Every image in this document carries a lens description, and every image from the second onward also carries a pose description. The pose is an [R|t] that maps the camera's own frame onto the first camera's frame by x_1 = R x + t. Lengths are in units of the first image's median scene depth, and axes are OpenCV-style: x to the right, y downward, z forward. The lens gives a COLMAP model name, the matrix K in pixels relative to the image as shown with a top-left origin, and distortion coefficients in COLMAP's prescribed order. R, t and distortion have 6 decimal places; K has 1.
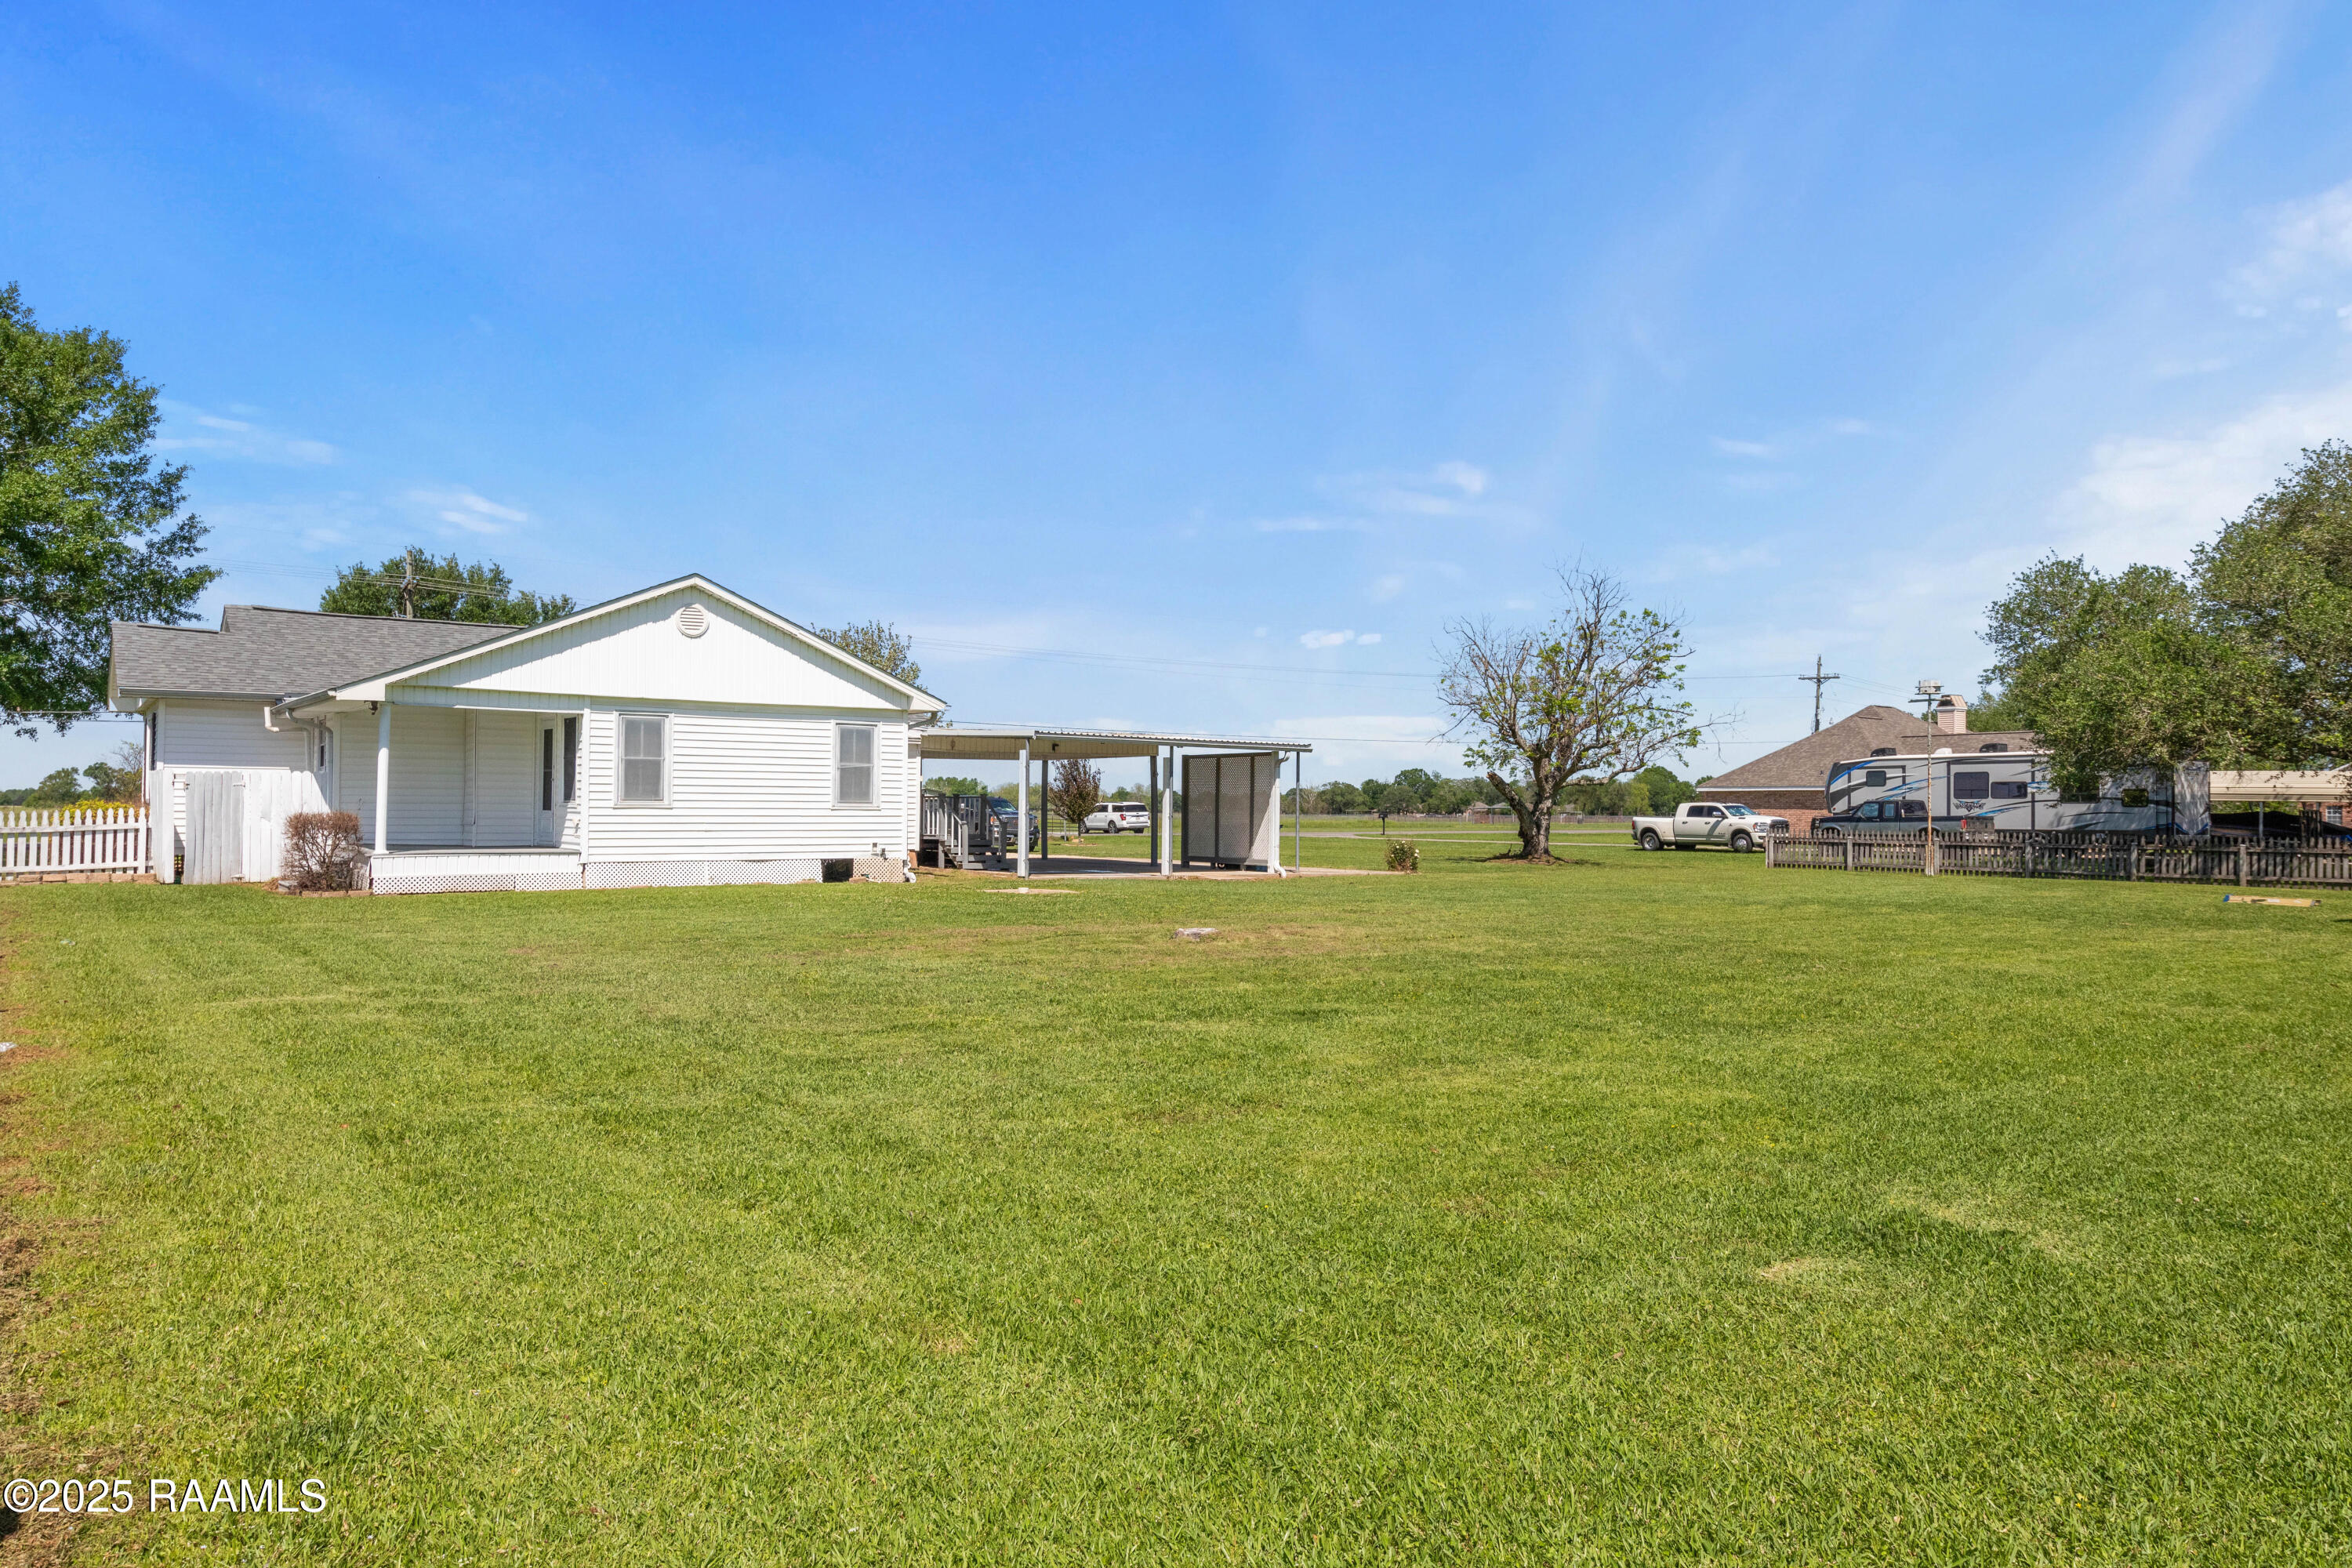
lens RADIAL K [[1483.4, 0, 1163.2], [0, 1483.4, 792.2], [0, 0, 1]] dist [0.009804, 0.000331]
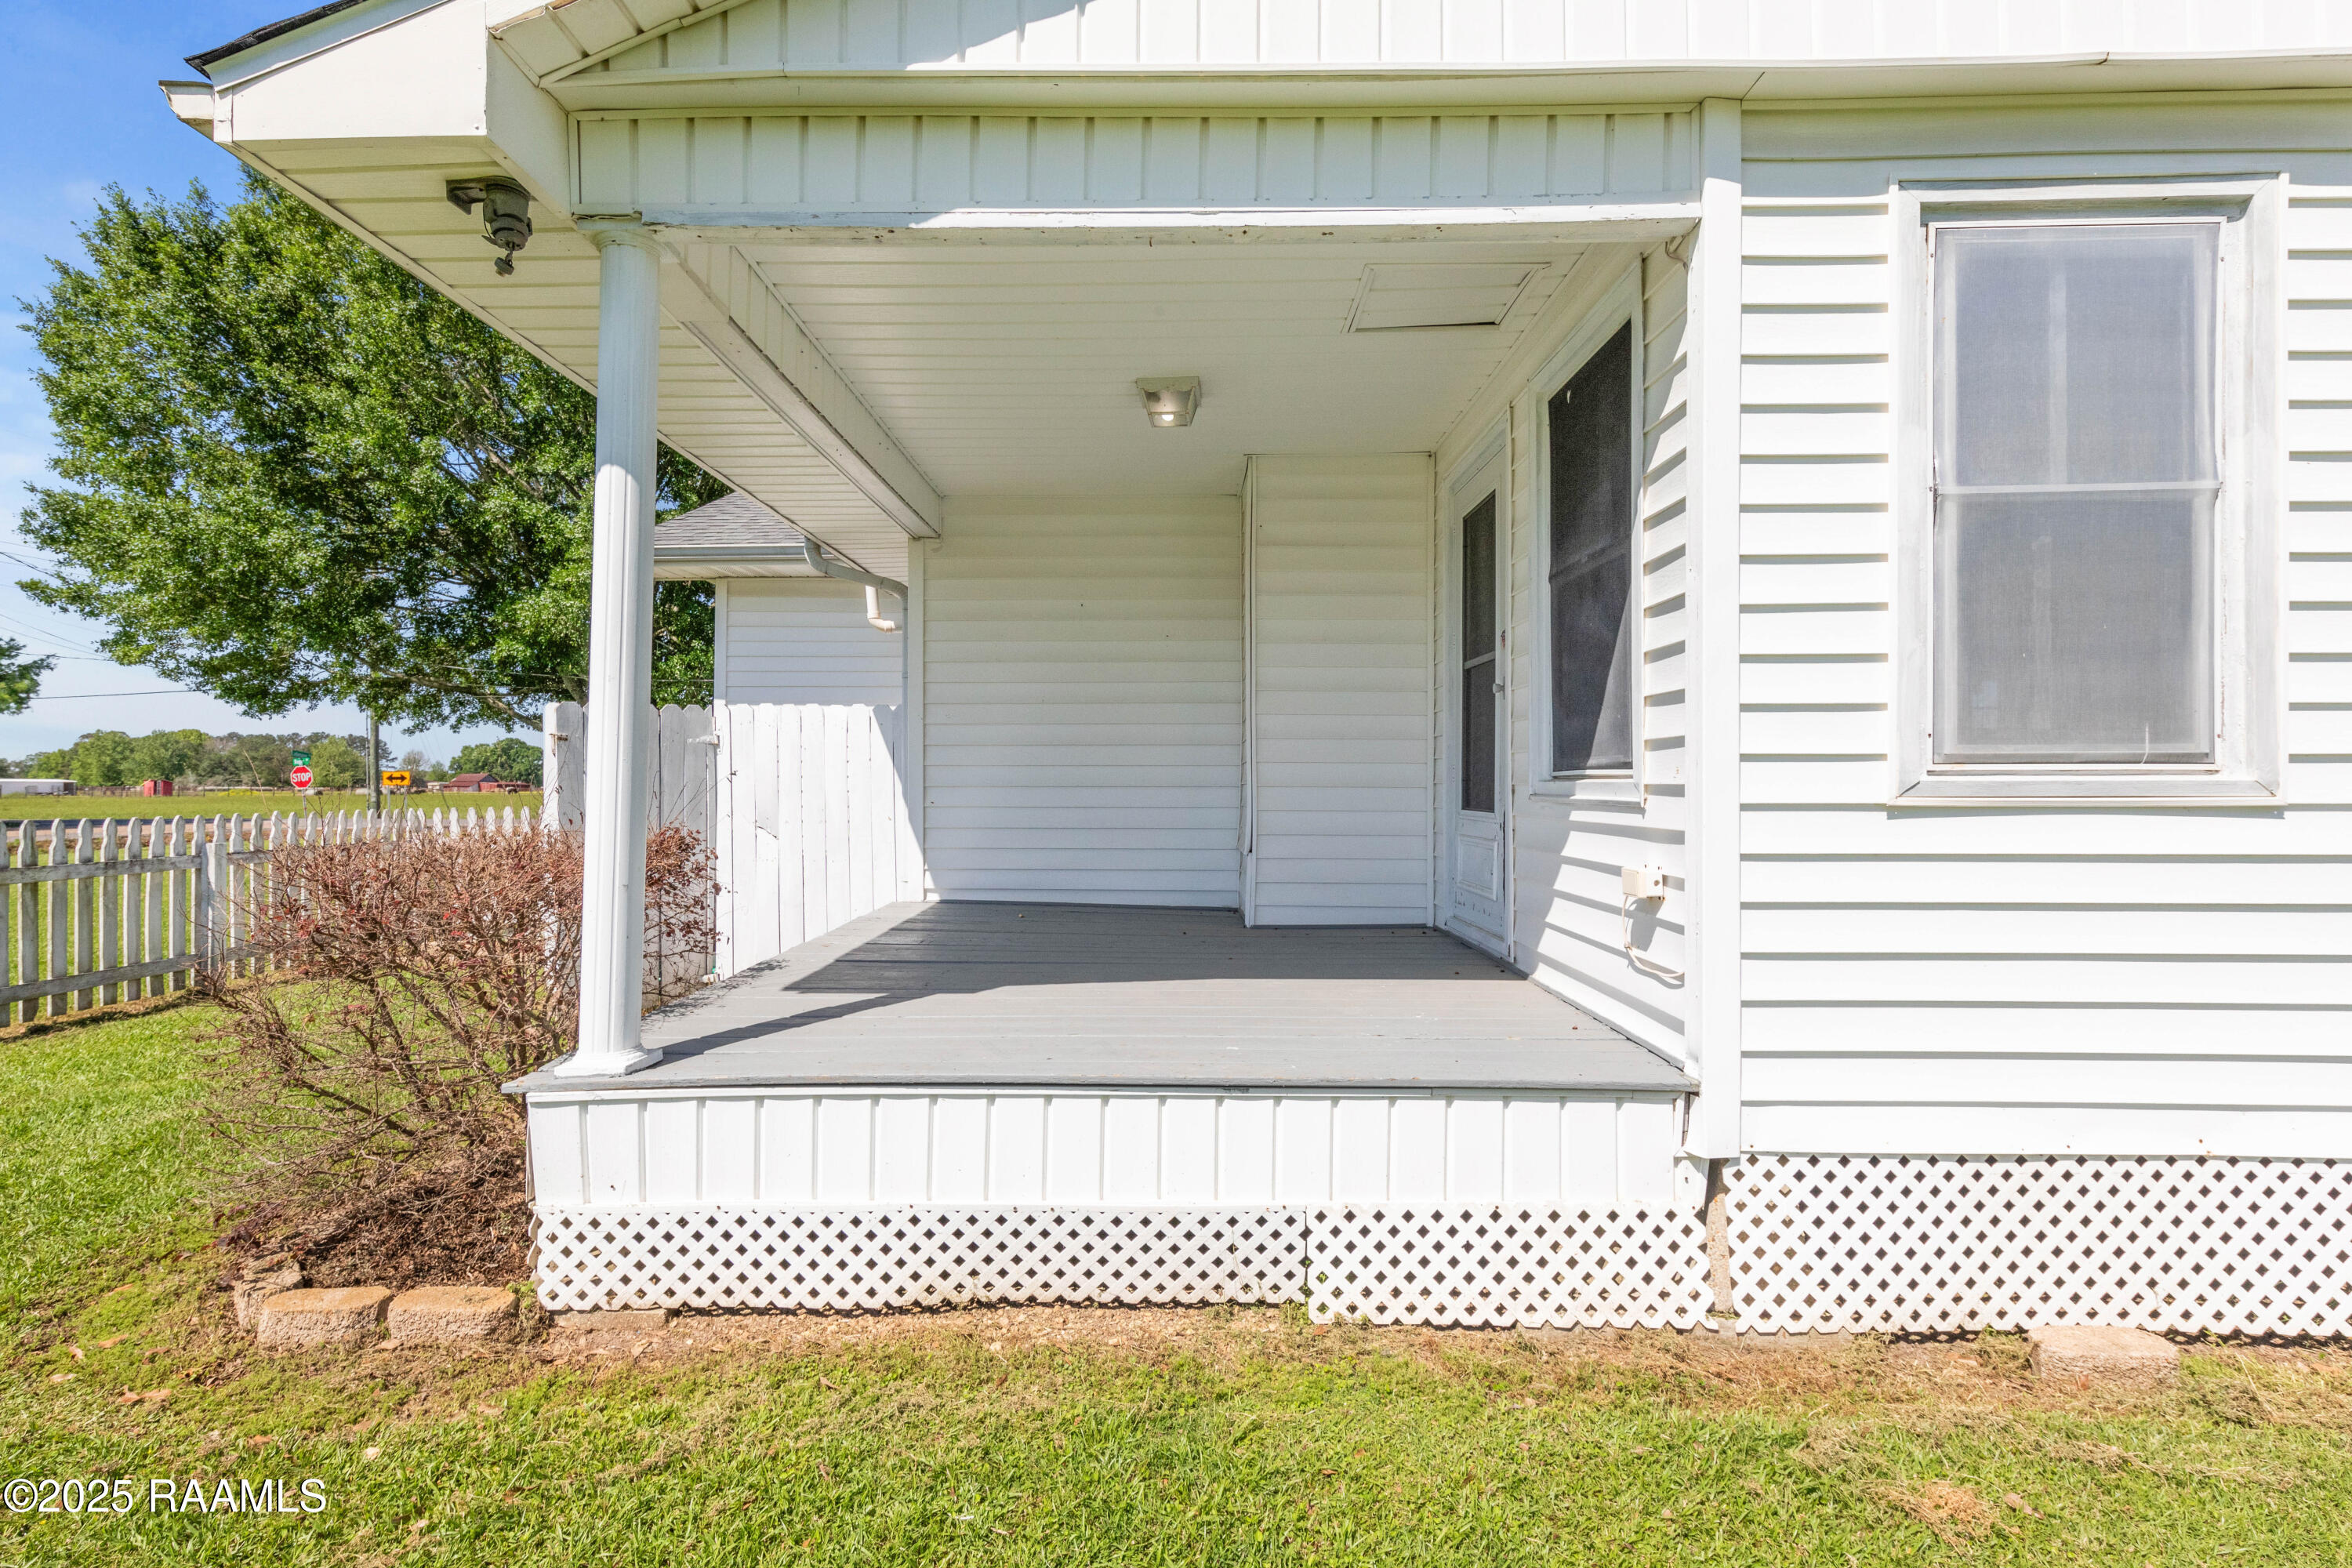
lens RADIAL K [[1070.7, 0, 1162.5], [0, 1070.7, 778.5], [0, 0, 1]] dist [0.013243, -0.002807]
pose [[0.785482, -0.011689, -0.618774, -0.350061], [0.013058, 0.999912, -0.002313, 0.006561], [0.618747, -0.006263, 0.785566, 0.838488]]
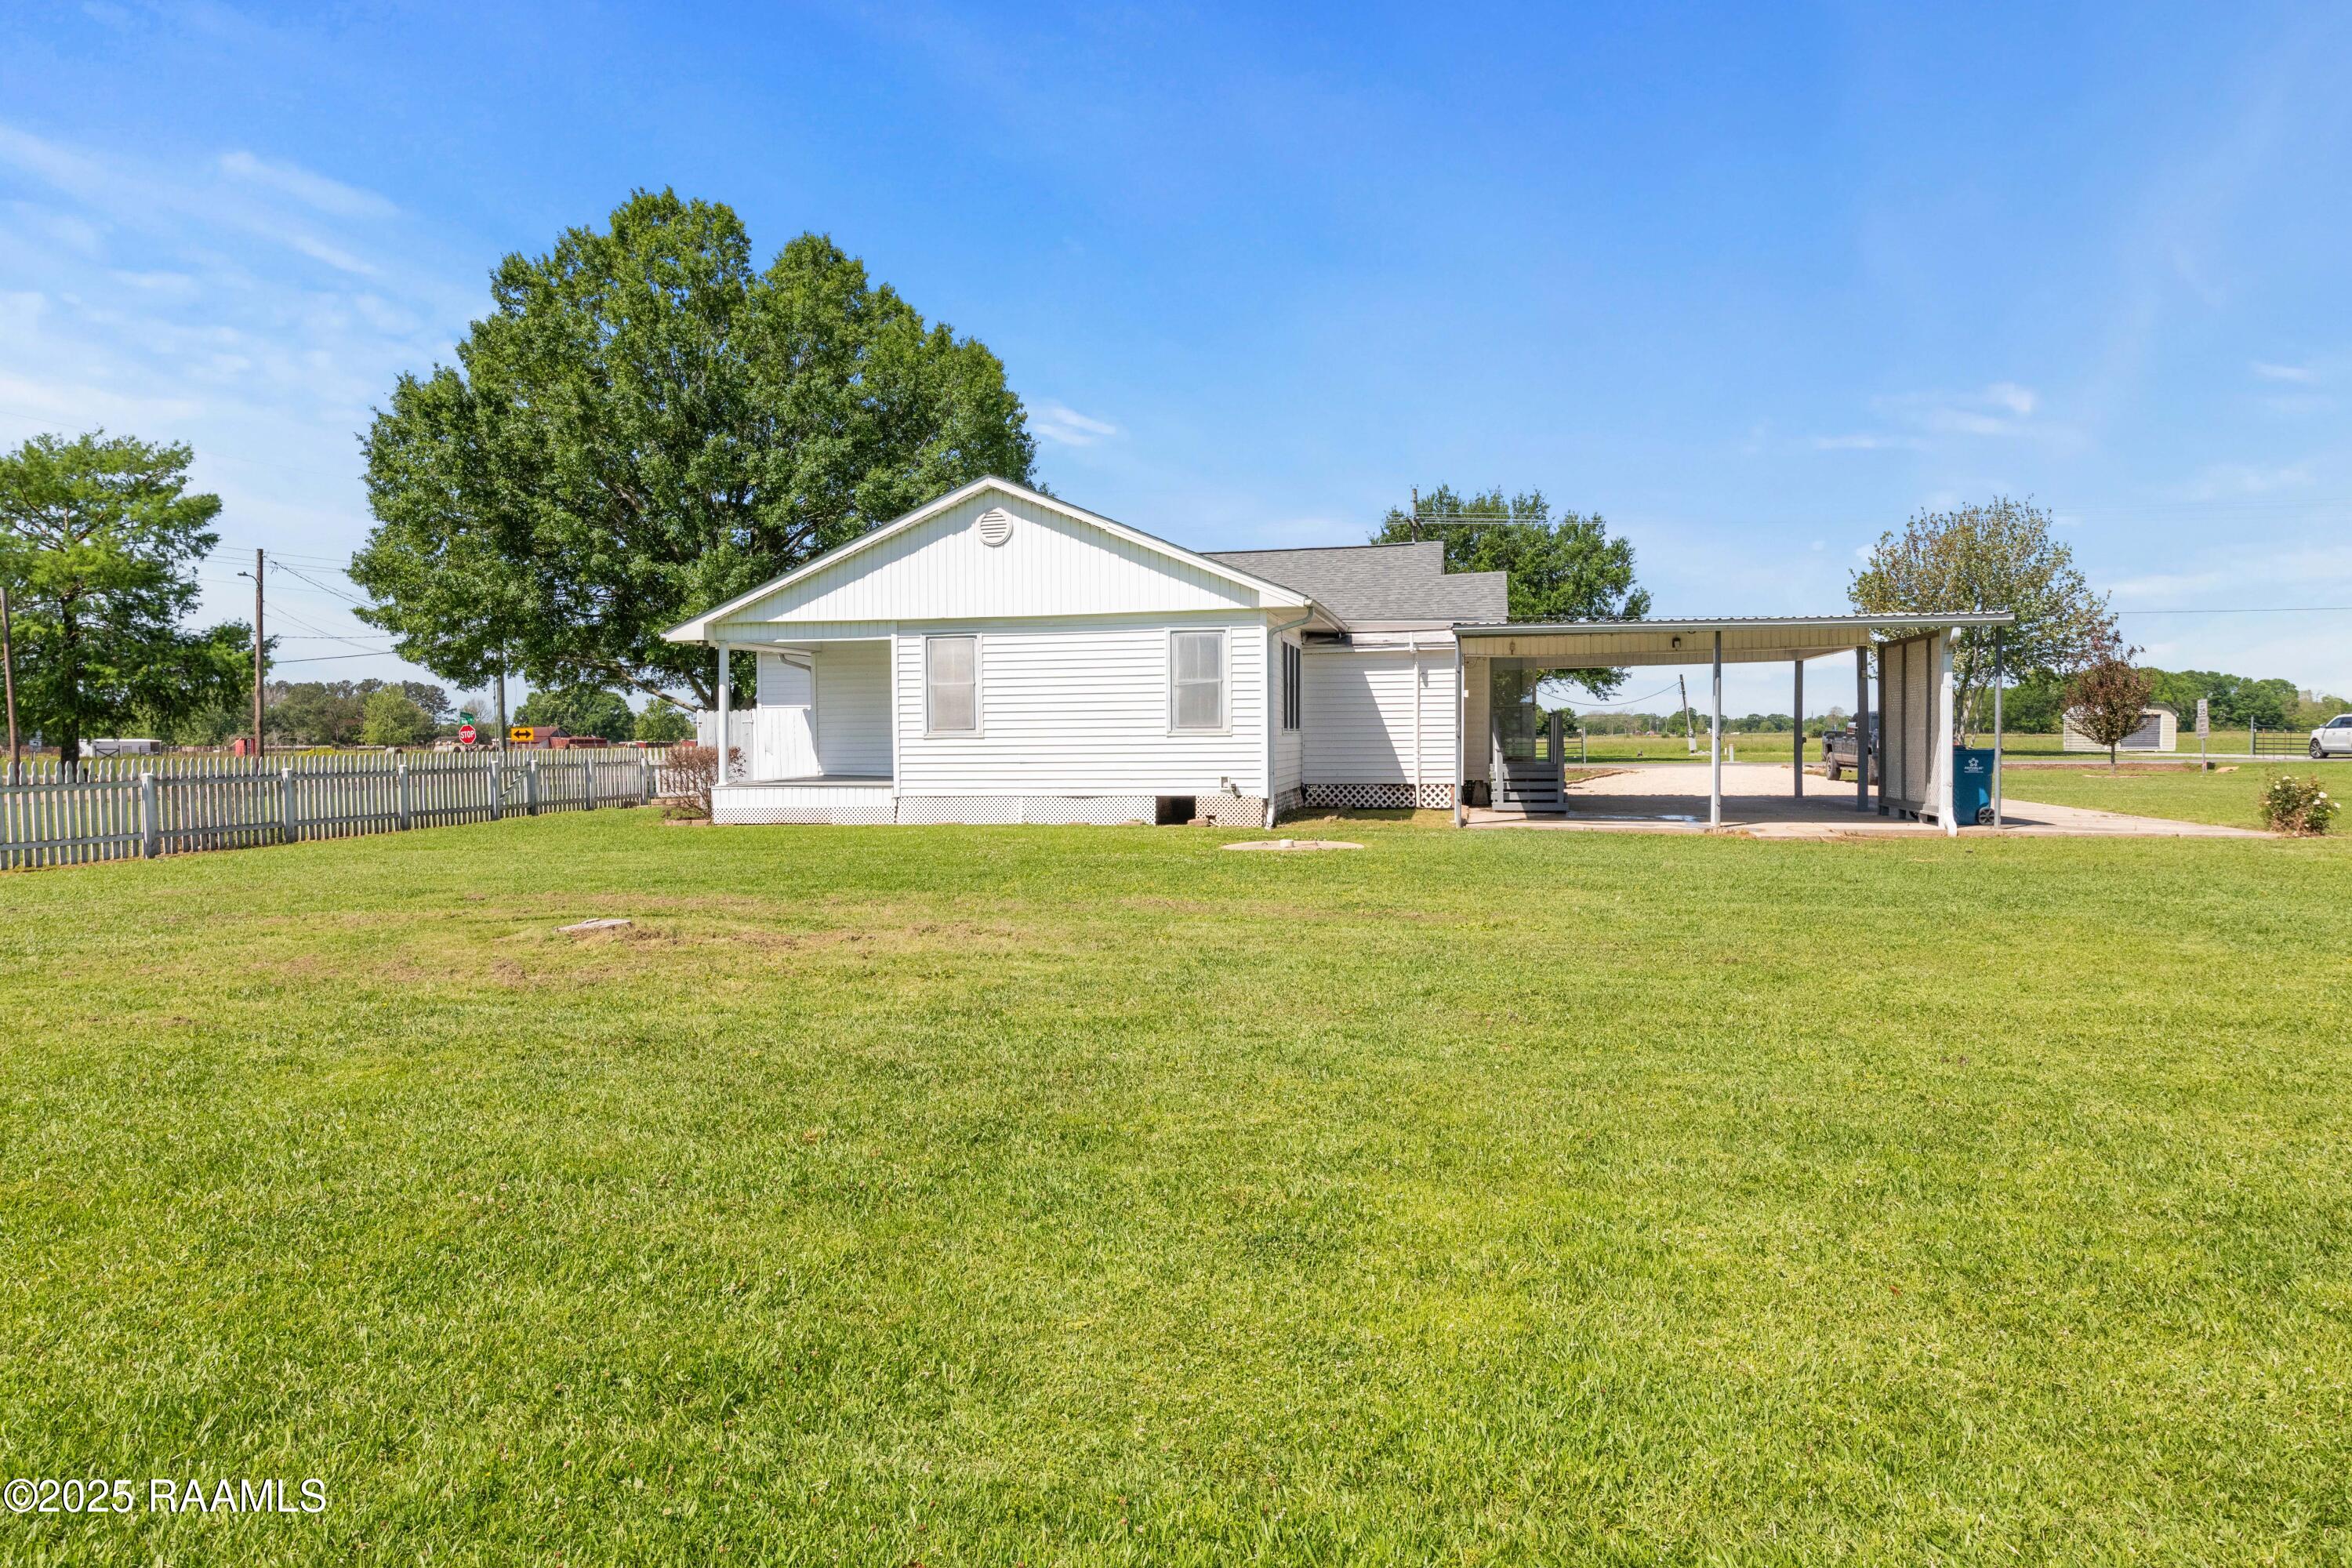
lens RADIAL K [[1483.4, 0, 1184.3], [0, 1483.4, 792.1], [0, 0, 1]] dist [0.009804, 0.000331]
pose [[0.677782, 0.013800, -0.735134, 0.415393], [0.022951, 0.998940, 0.039913, 0.010306], [0.734905, -0.043925, 0.676746, 0.472391]]
